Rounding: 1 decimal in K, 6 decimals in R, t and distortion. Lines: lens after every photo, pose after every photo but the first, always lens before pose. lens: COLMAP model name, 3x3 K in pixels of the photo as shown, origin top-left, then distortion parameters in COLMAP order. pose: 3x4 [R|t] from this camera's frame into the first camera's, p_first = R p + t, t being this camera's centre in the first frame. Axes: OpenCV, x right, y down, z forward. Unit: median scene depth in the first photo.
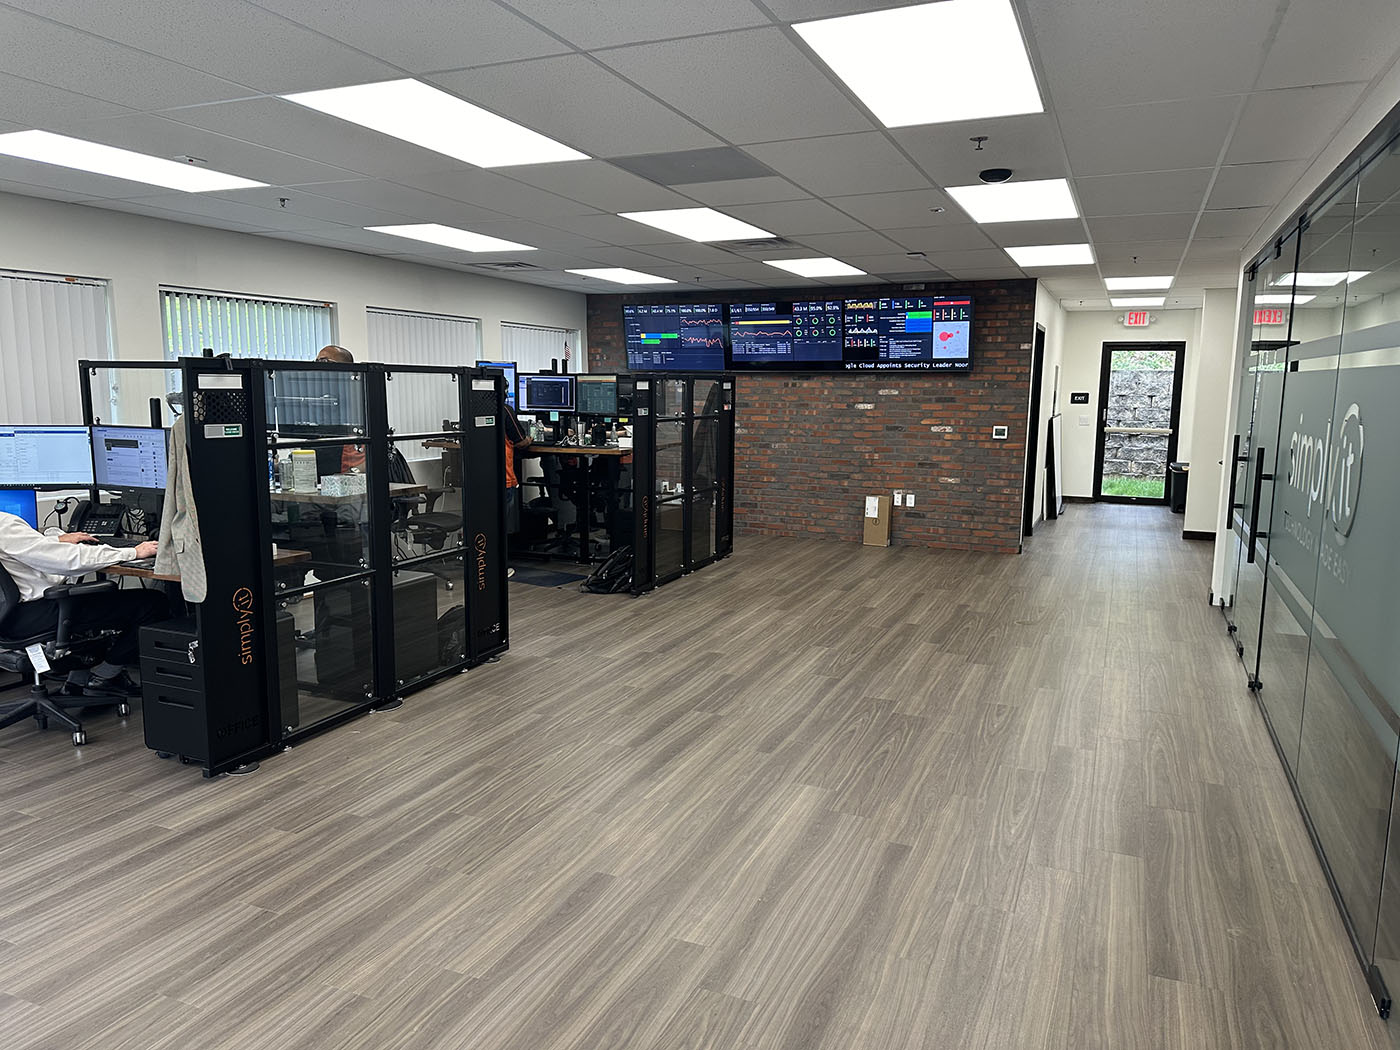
lens RADIAL K [[980.0, 0, 704.8], [0, 980.0, 517.6], [0, 0, 1]] dist [0.007618, -0.011342]
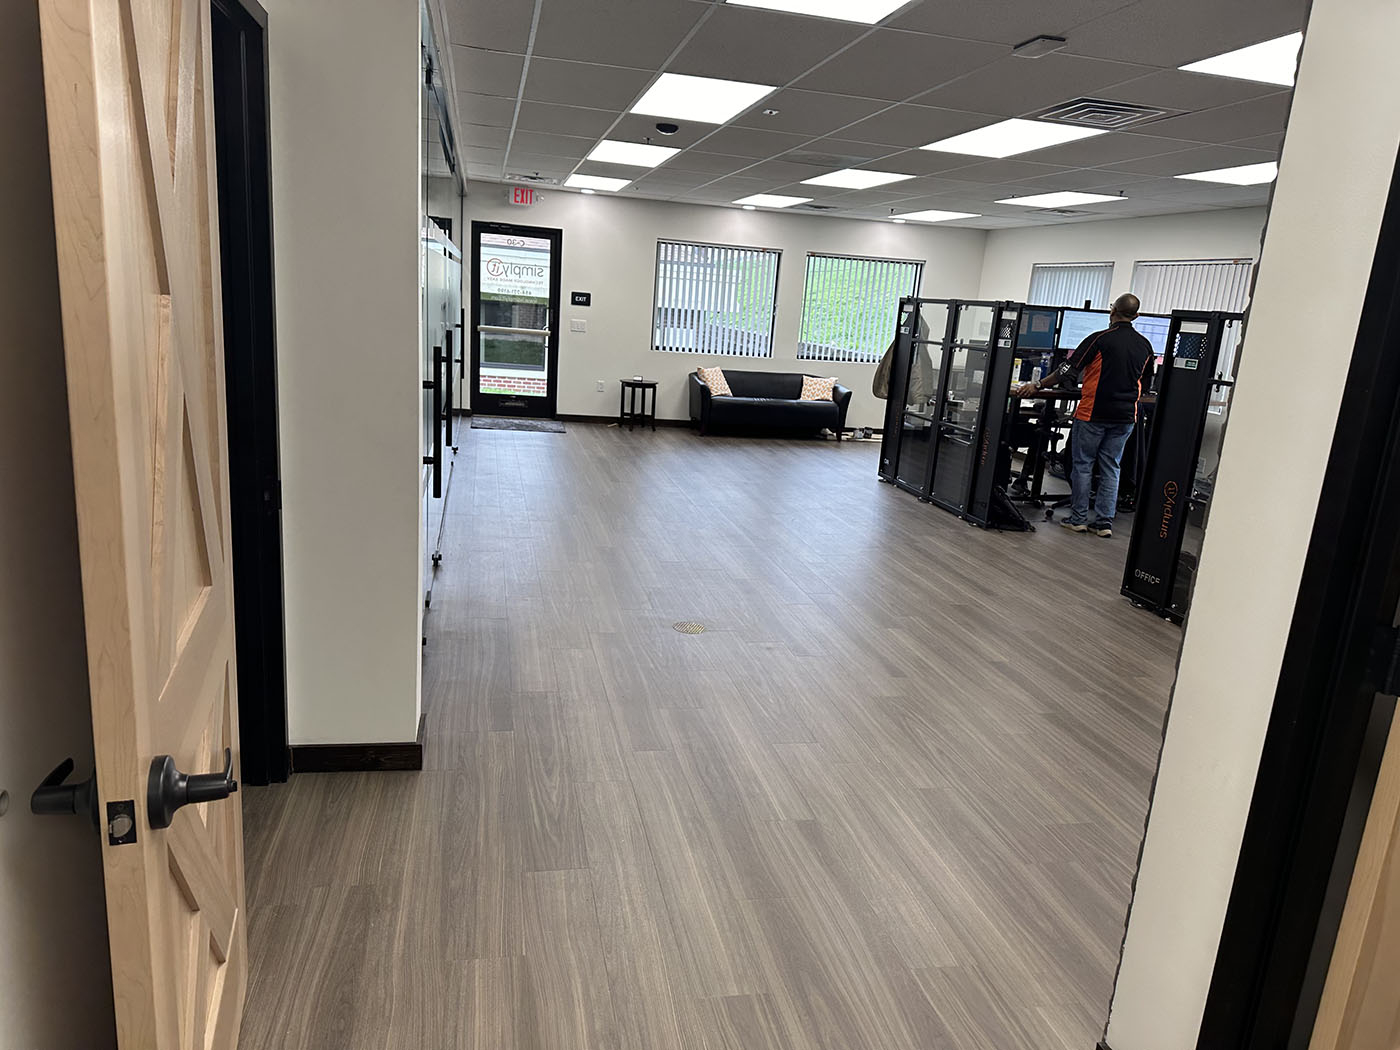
lens RADIAL K [[980.0, 0, 700.0], [0, 980.0, 528.4], [0, 0, 1]] dist [0.007618, -0.011342]
pose [[-0.808525, 0.073818, -0.583813, 0.586020], [-0.152679, 0.931812, 0.329266, -0.147601], [0.568310, 0.355356, -0.742123, 1.139768]]
